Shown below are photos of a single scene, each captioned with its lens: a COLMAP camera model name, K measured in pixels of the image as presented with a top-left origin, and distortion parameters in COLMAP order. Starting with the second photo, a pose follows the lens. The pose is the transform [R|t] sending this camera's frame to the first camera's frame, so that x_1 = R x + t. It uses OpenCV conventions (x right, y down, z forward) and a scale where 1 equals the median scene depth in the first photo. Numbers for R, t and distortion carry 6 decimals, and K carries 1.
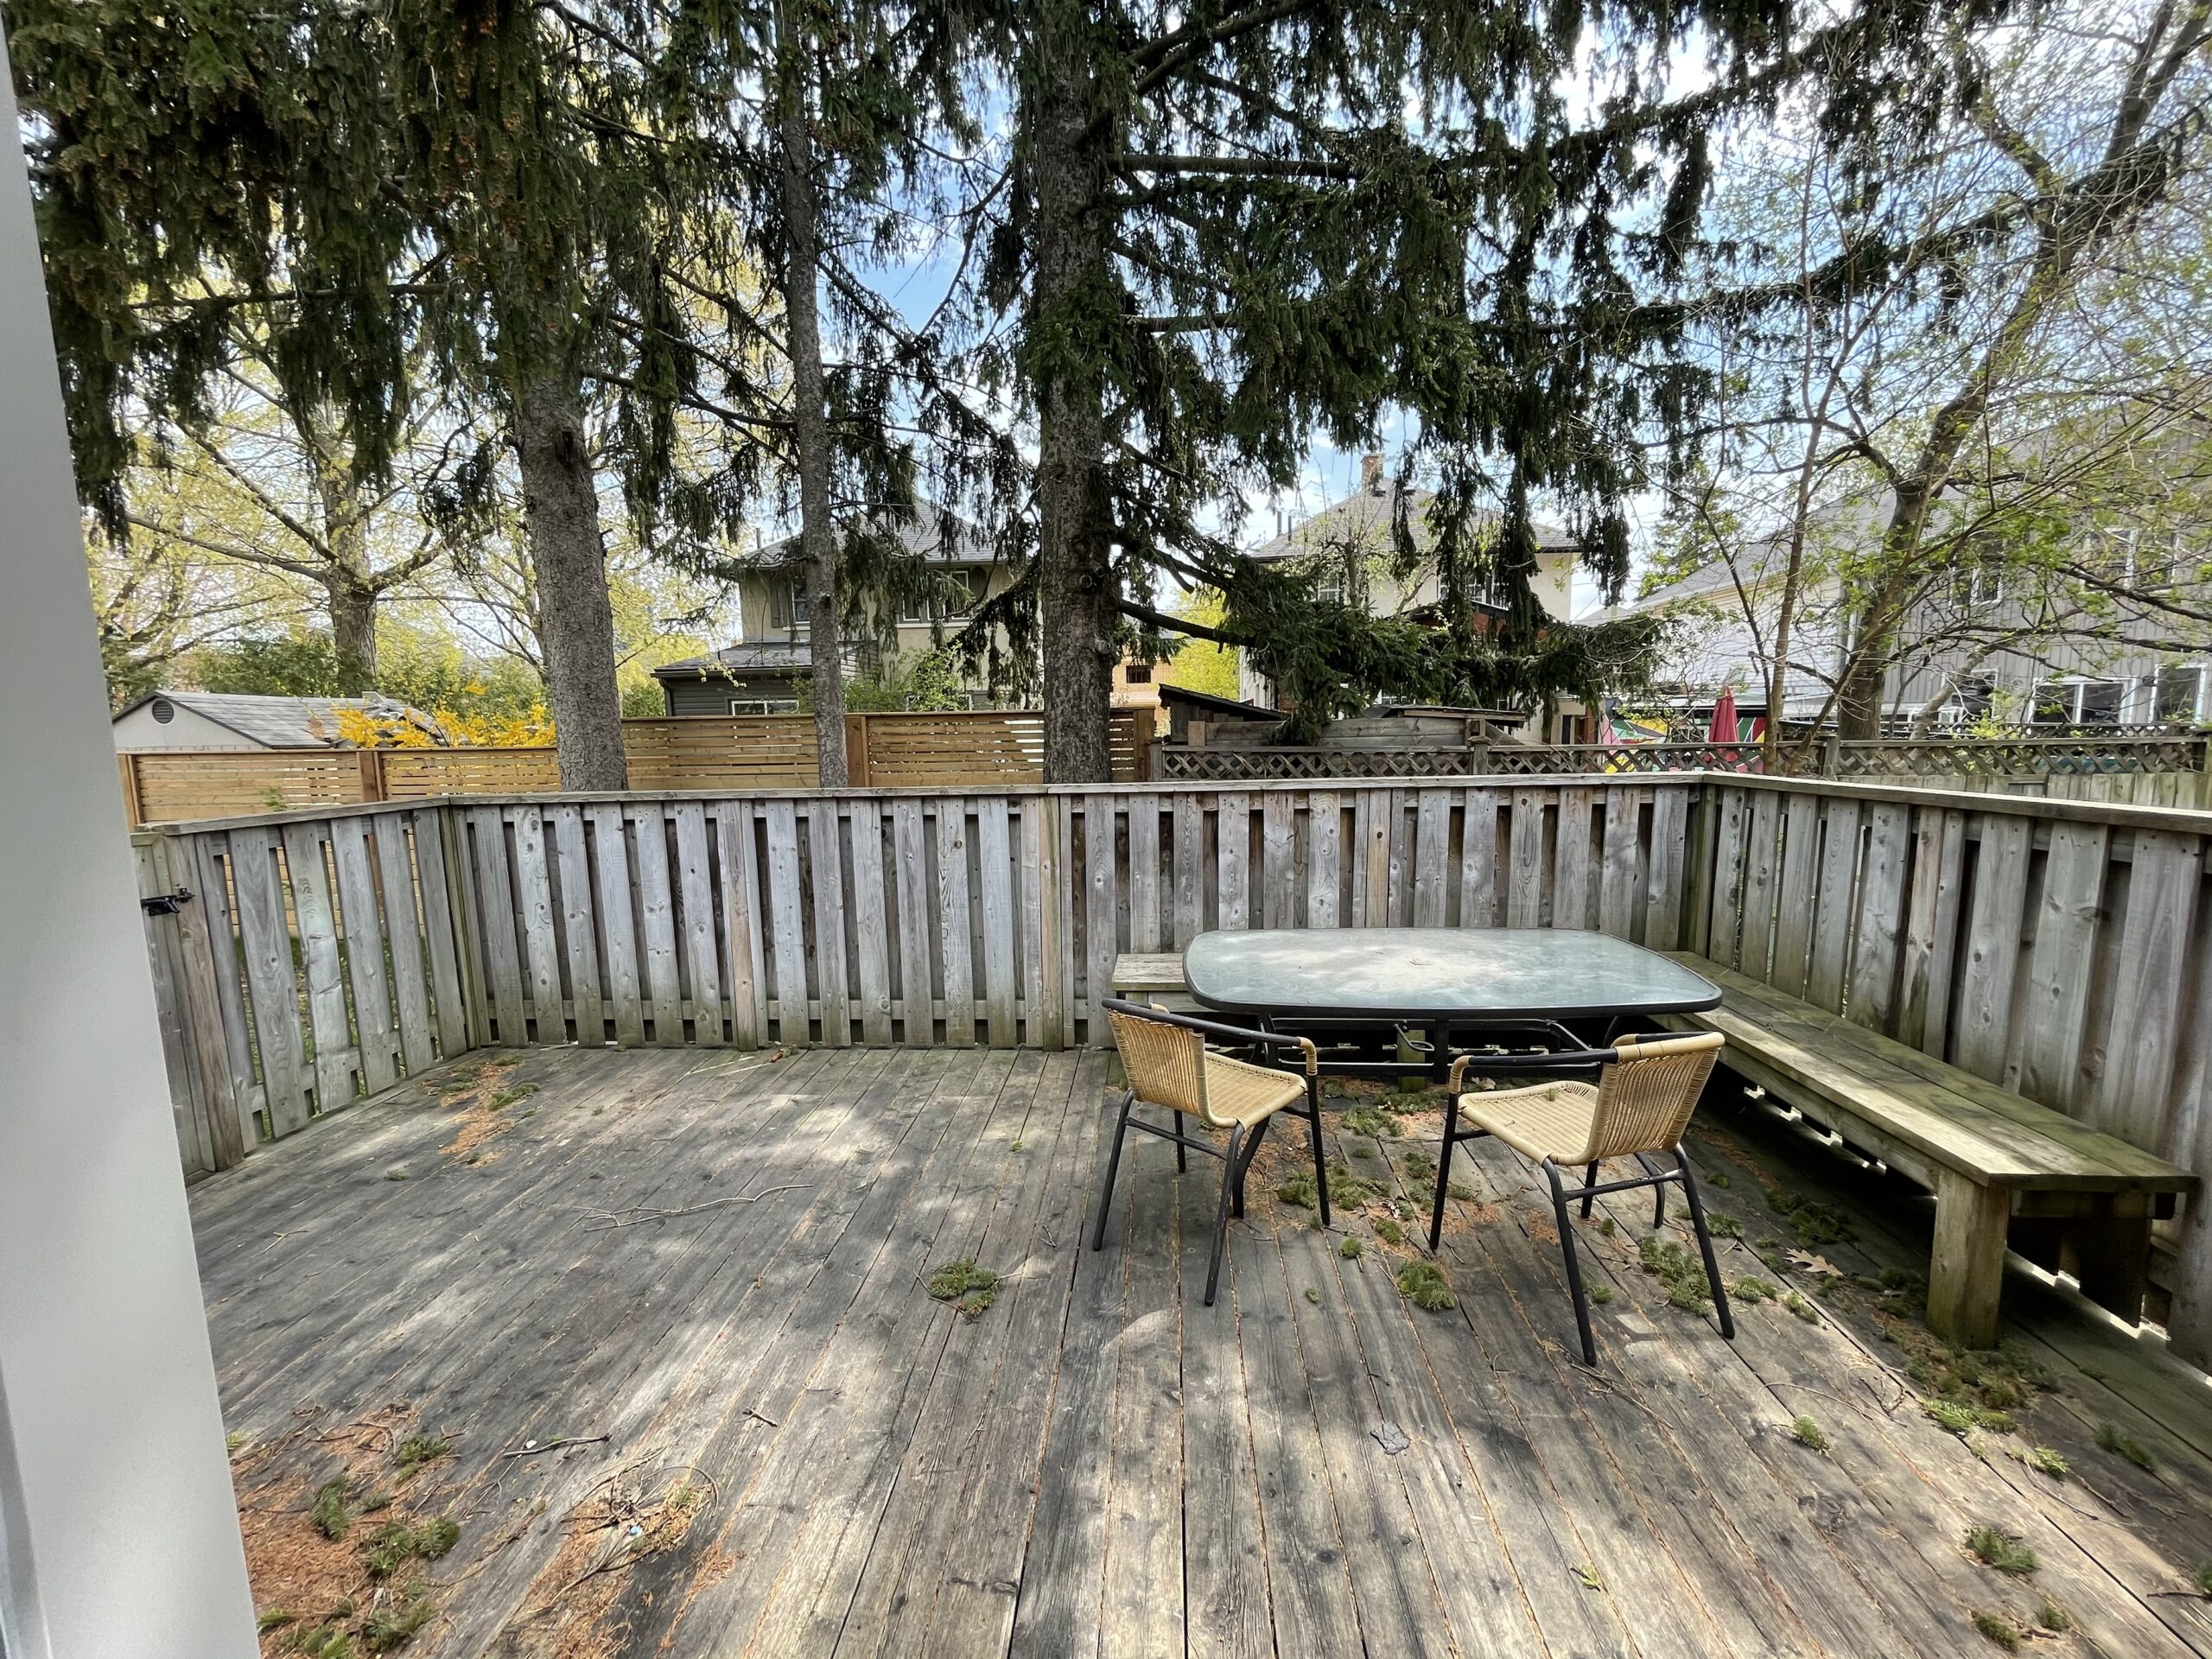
lens RADIAL K [[892.8, 0, 1106.6], [0, 892.8, 844.2], [0, 0, 1]] dist [-0.001059, -0.000763]
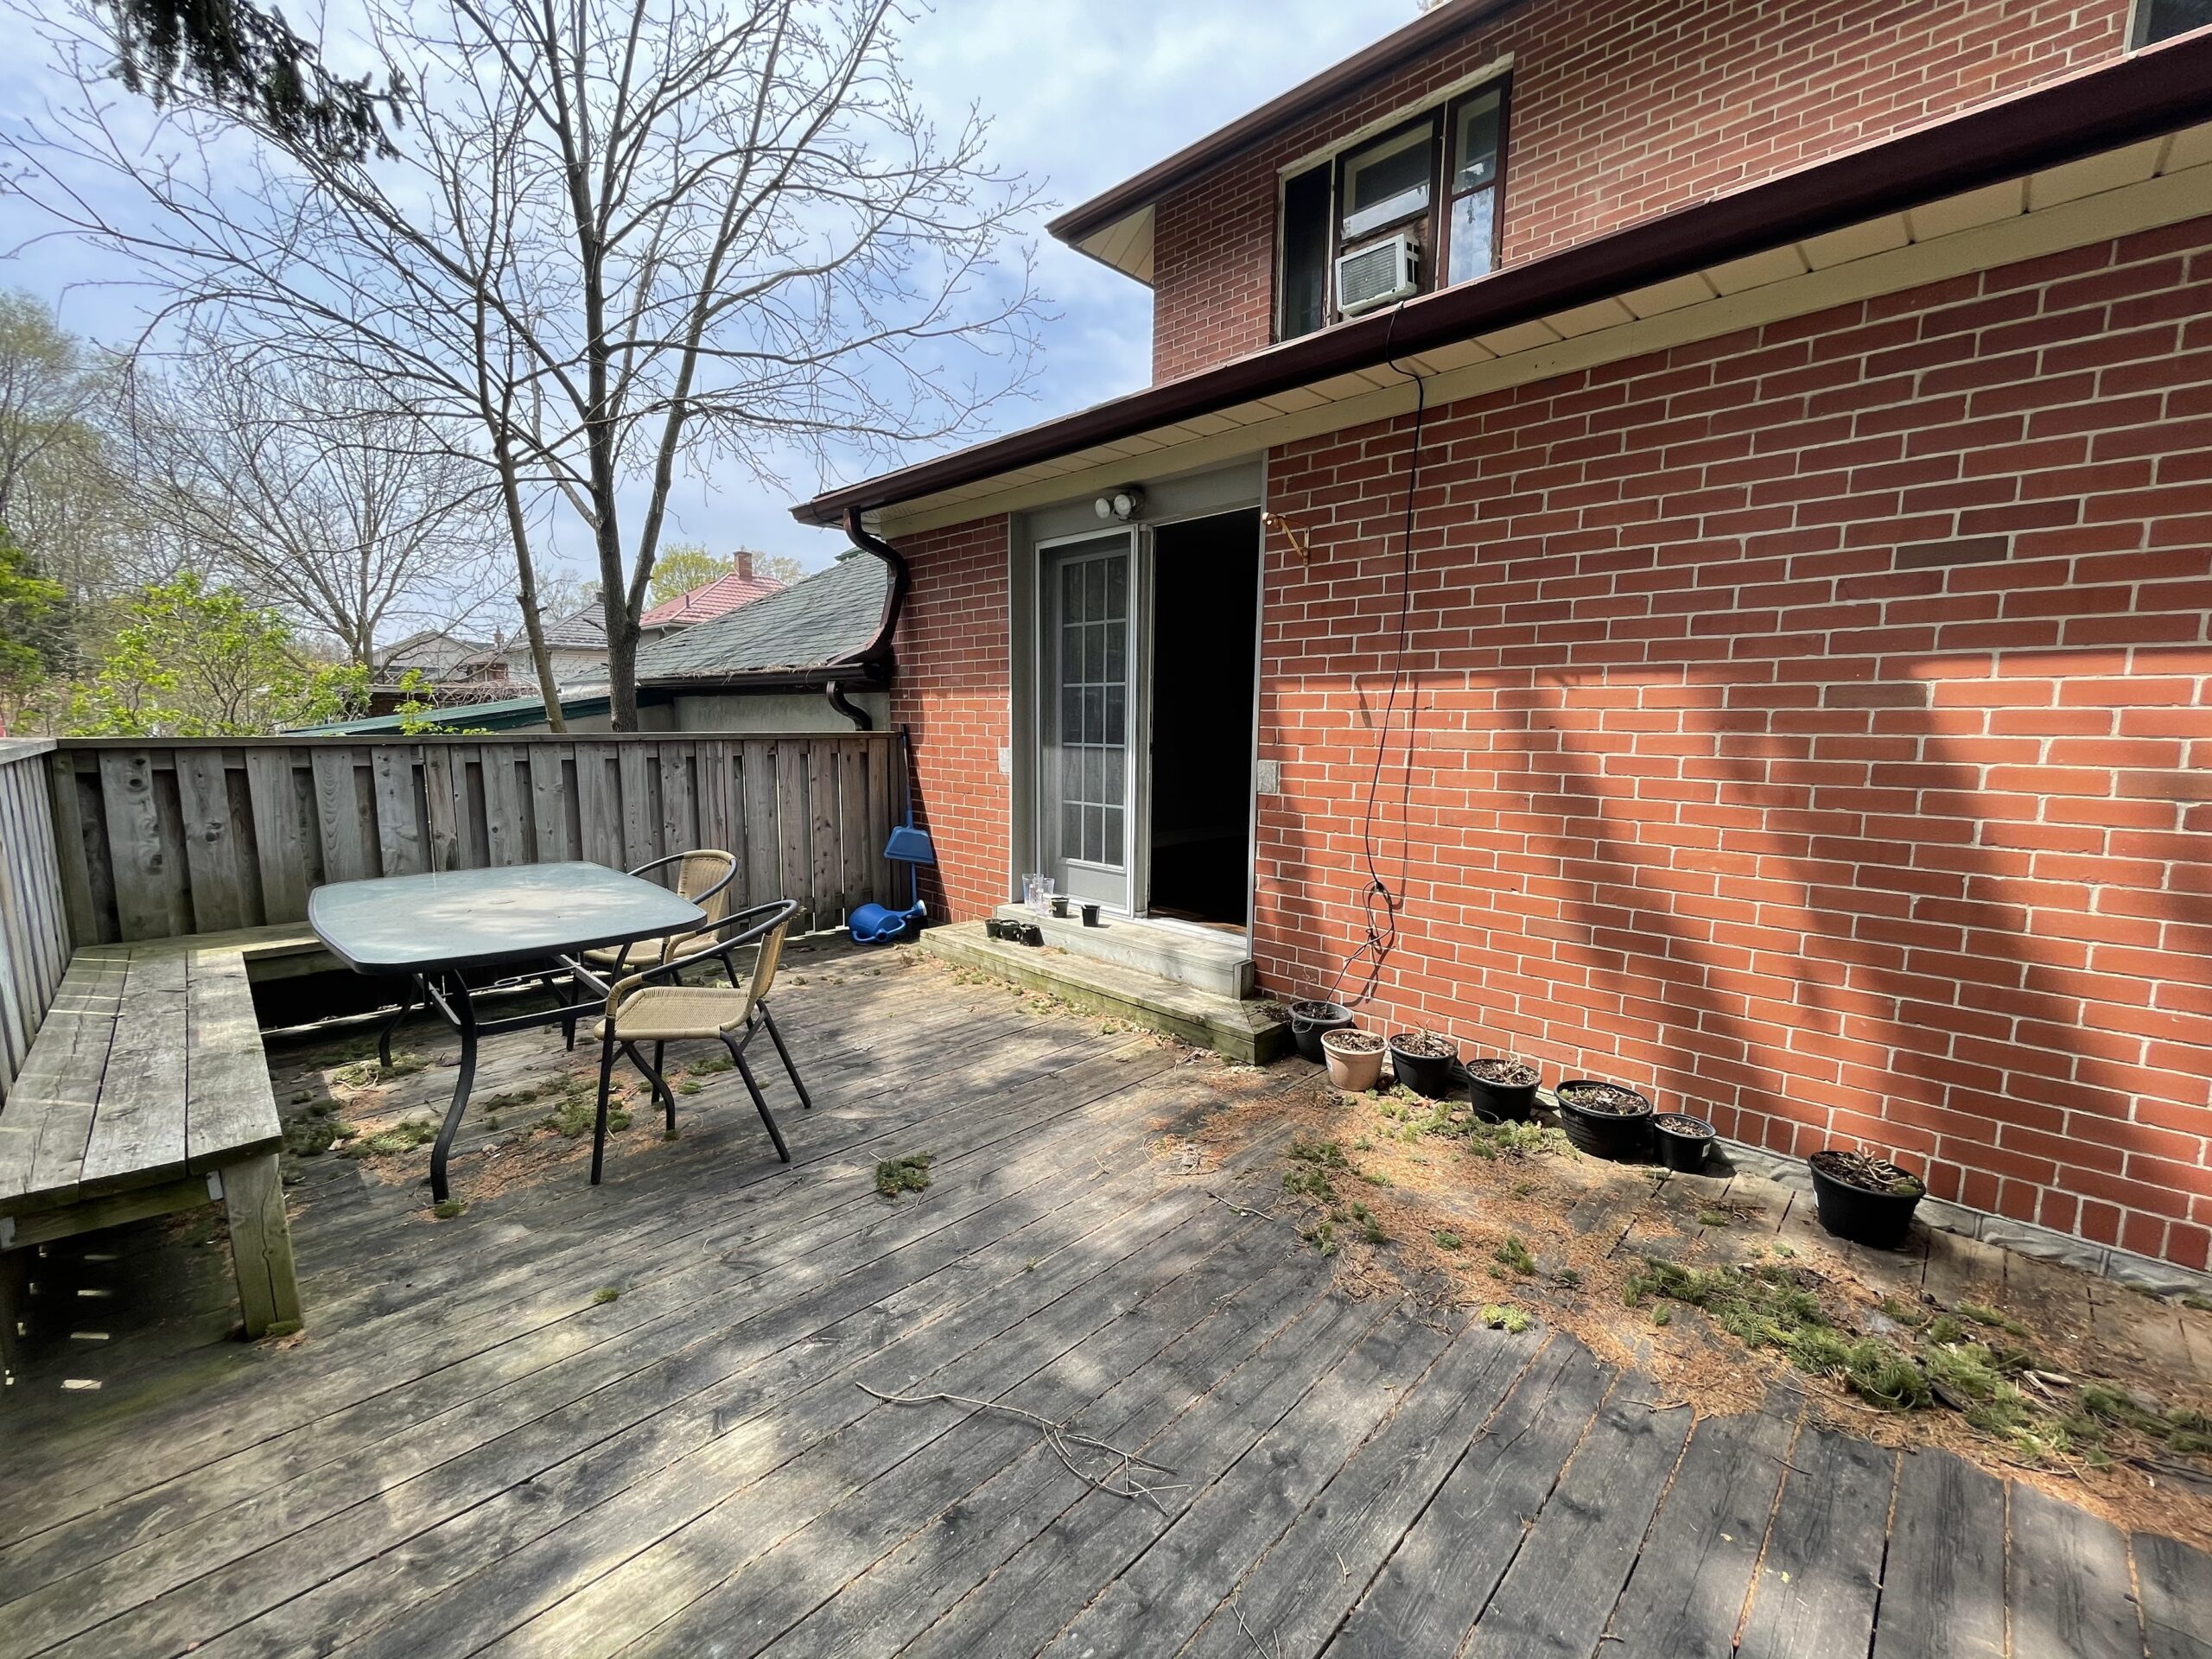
lens RADIAL K [[892.8, 0, 1106.0], [0, 892.8, 835.5], [0, 0, 1]] dist [-0.001059, -0.000763]
pose [[-0.757974, -0.074303, 0.648039, -1.033541], [0.092051, 0.971363, 0.219042, -0.127527], [-0.645757, 0.225681, -0.729428, 1.559536]]
